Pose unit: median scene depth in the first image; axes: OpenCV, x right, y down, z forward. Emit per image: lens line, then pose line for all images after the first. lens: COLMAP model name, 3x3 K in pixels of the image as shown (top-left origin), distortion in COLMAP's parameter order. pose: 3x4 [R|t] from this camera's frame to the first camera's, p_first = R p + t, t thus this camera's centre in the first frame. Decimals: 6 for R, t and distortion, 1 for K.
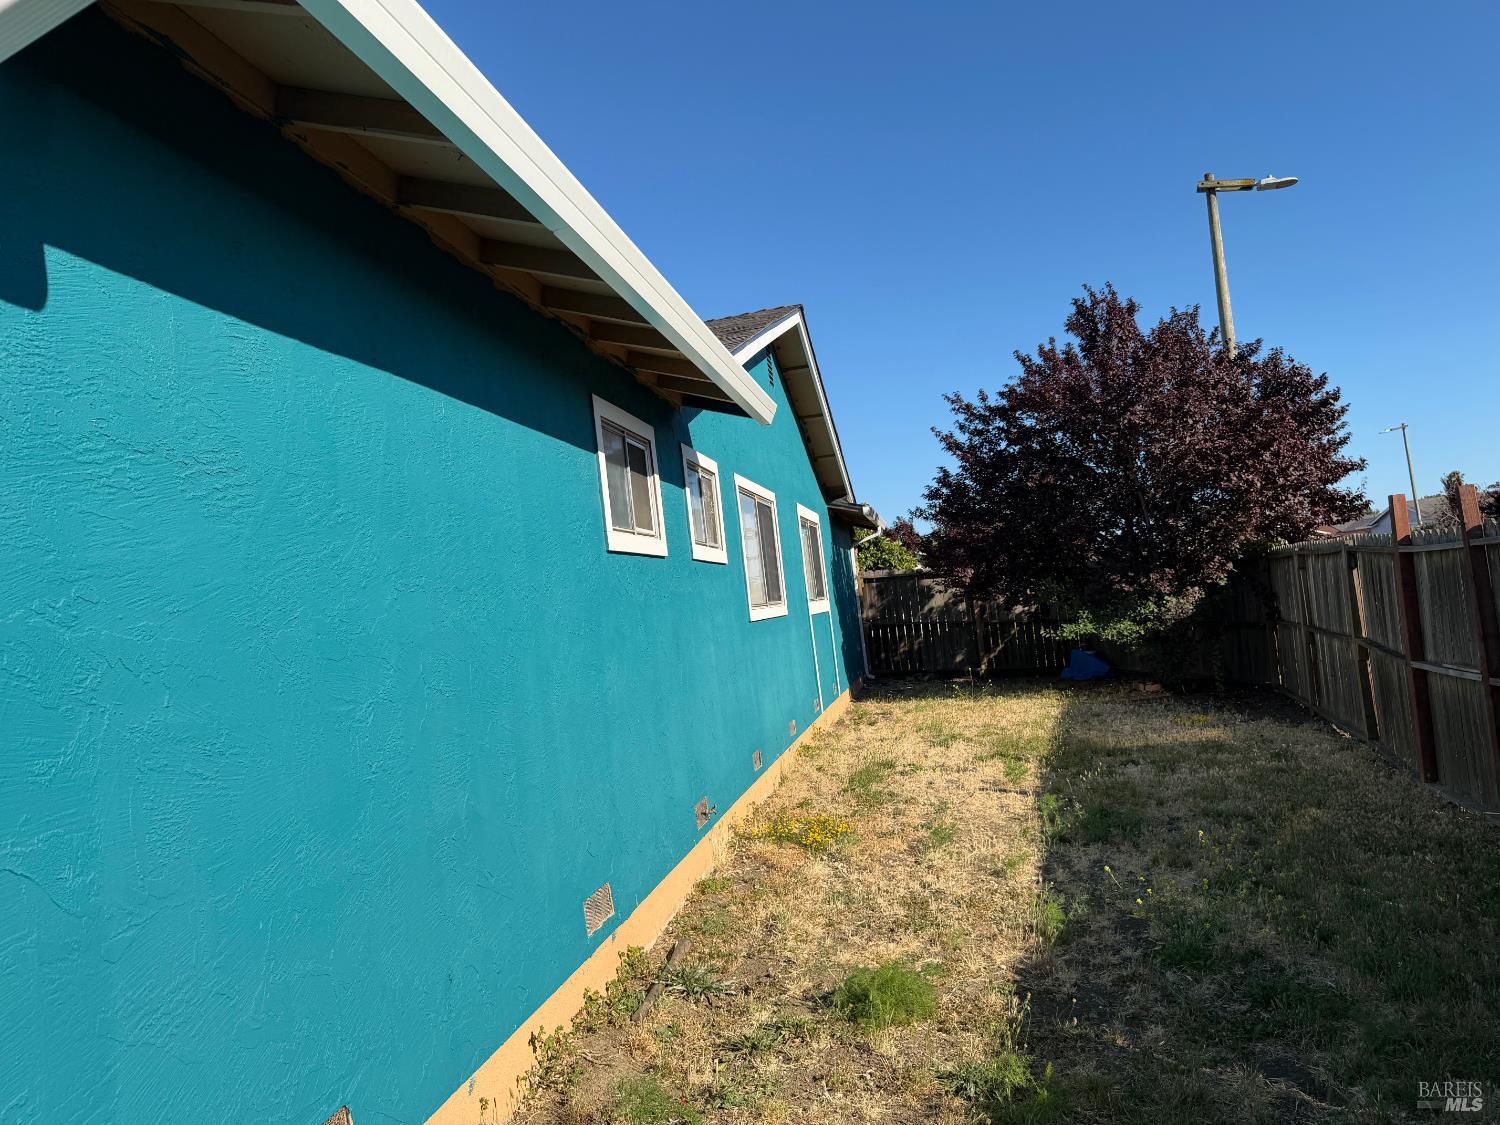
lens RADIAL K [[1057.4, 0, 750.0], [0, 1057.4, 562.5], [0, 0, 1]] dist [0.093161, -0.121405]
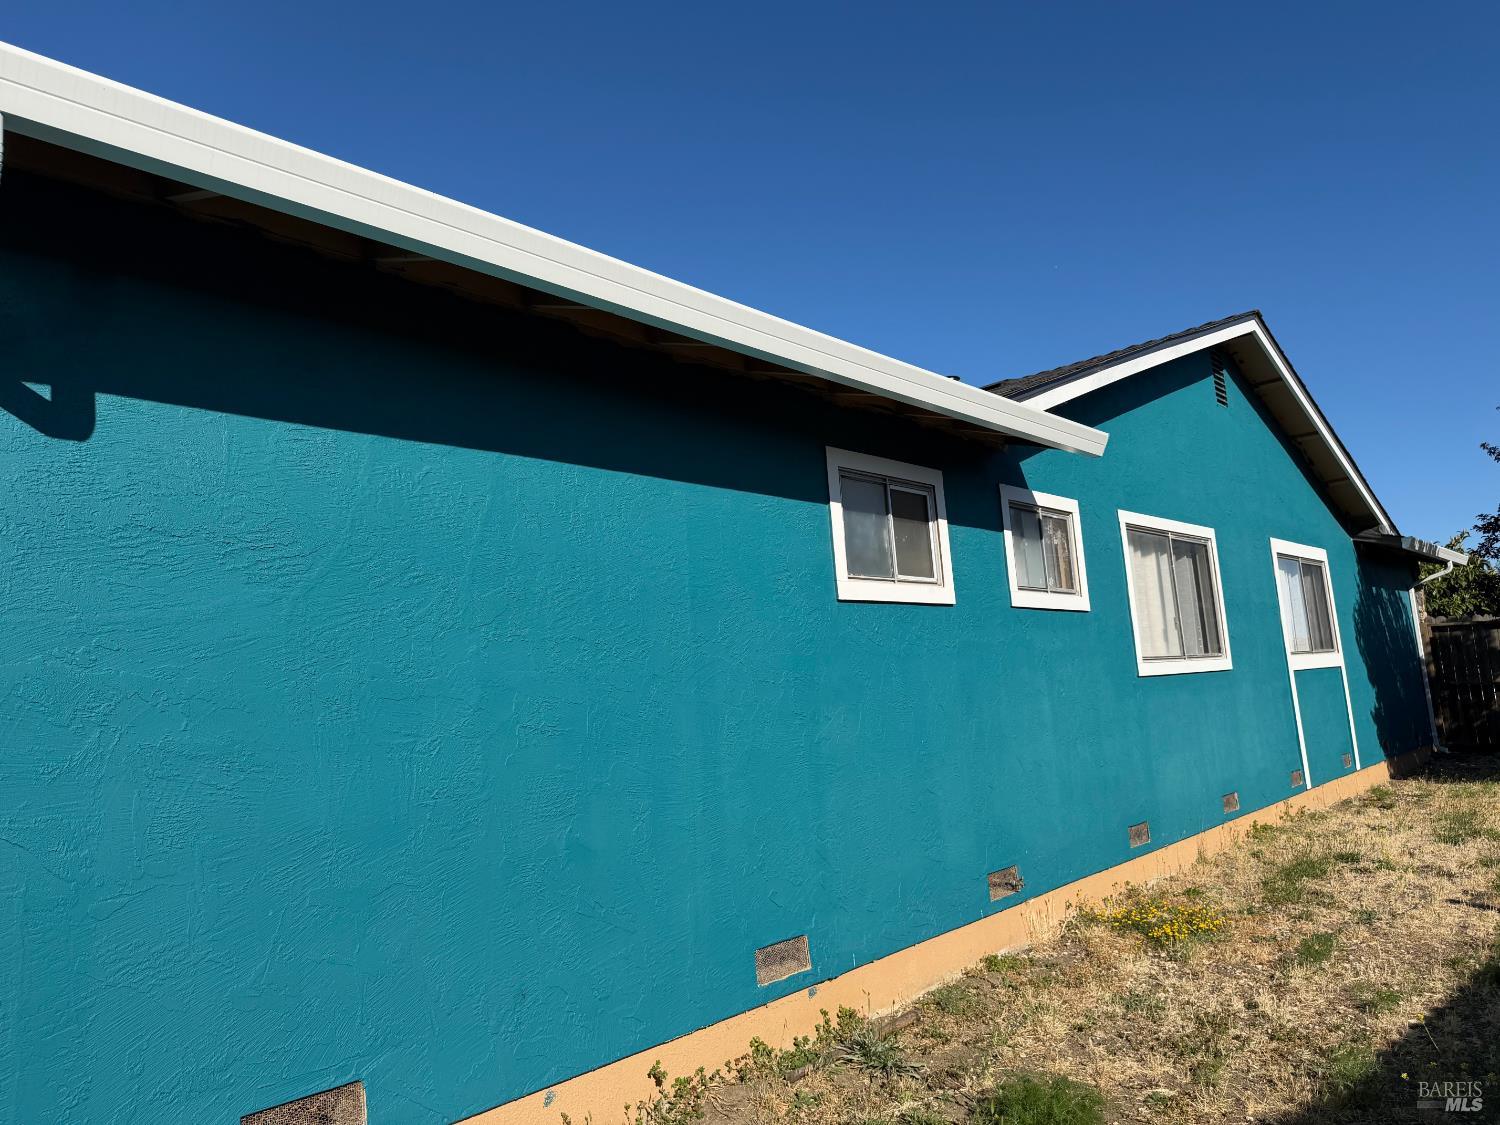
lens RADIAL K [[1057.4, 0, 750.0], [0, 1057.4, 562.5], [0, 0, 1]] dist [0.093161, -0.121405]
pose [[0.853803, -0.031918, -0.519617, 0.276681], [0.009205, 0.998888, -0.046234, -0.001032], [0.520515, 0.034692, 0.853147, 0.090123]]
